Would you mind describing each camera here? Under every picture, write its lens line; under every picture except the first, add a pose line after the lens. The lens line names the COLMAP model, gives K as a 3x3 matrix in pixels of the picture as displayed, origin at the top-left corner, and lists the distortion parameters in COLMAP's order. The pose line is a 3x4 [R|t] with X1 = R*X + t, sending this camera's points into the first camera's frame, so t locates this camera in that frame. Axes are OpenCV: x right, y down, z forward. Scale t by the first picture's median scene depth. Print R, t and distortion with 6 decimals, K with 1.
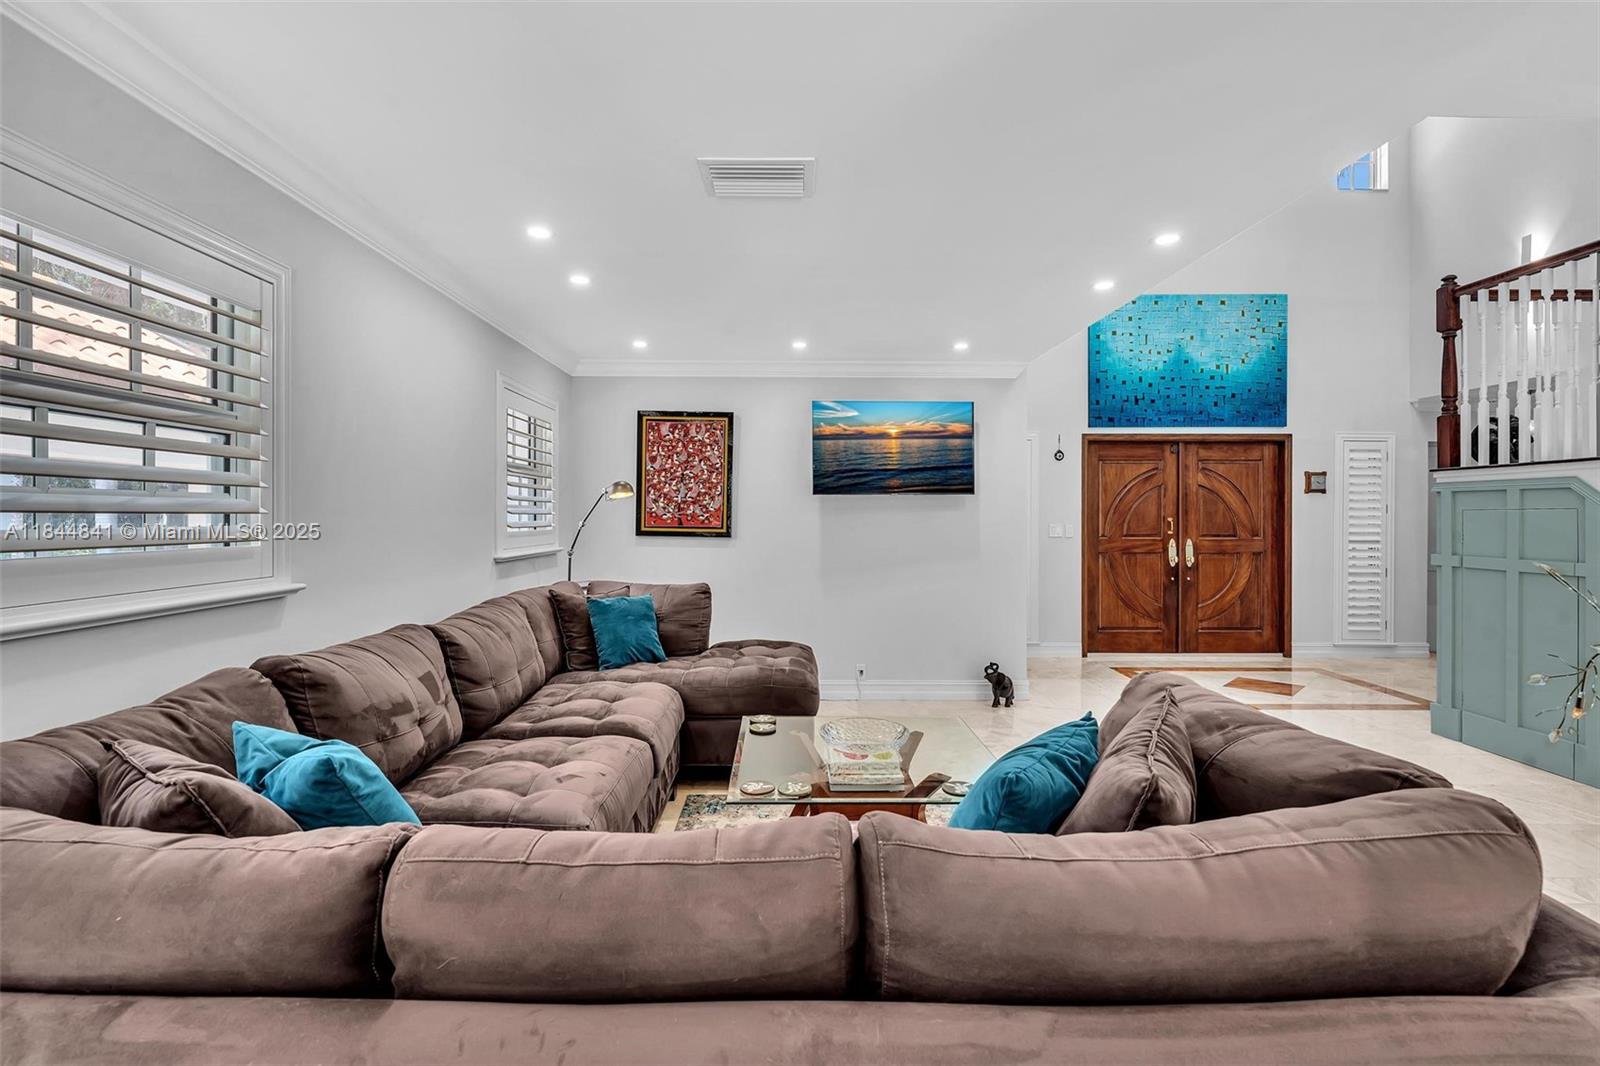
lens RADIAL K [[720.8, 0, 790.4], [0, 720.8, 517.1], [0, 0, 1]] dist [-0.004203, 0.000463]
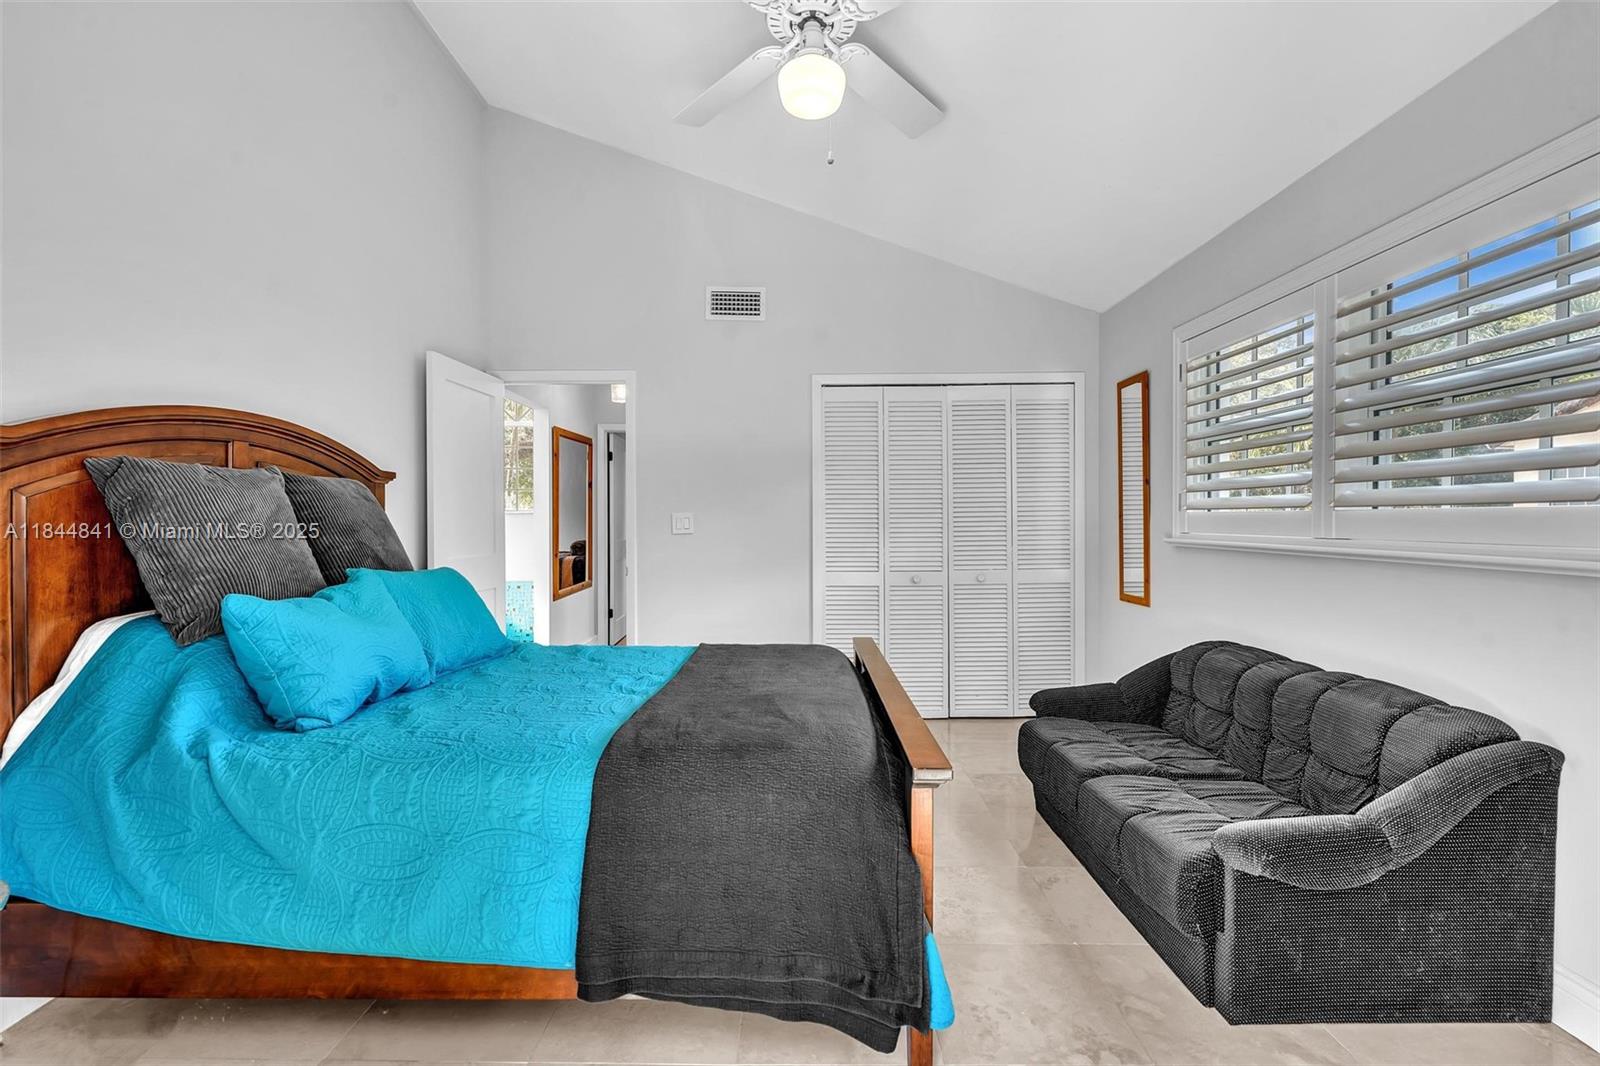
lens RADIAL K [[720.8, 0, 790.4], [0, 720.8, 517.1], [0, 0, 1]] dist [-0.004203, 0.000463]
pose [[-0.999814, 0.003532, 0.018935, 0.125076], [0.003400, 0.999970, -0.006967, 0.073574], [-0.018959, -0.006901, -0.999796, 2.719923]]
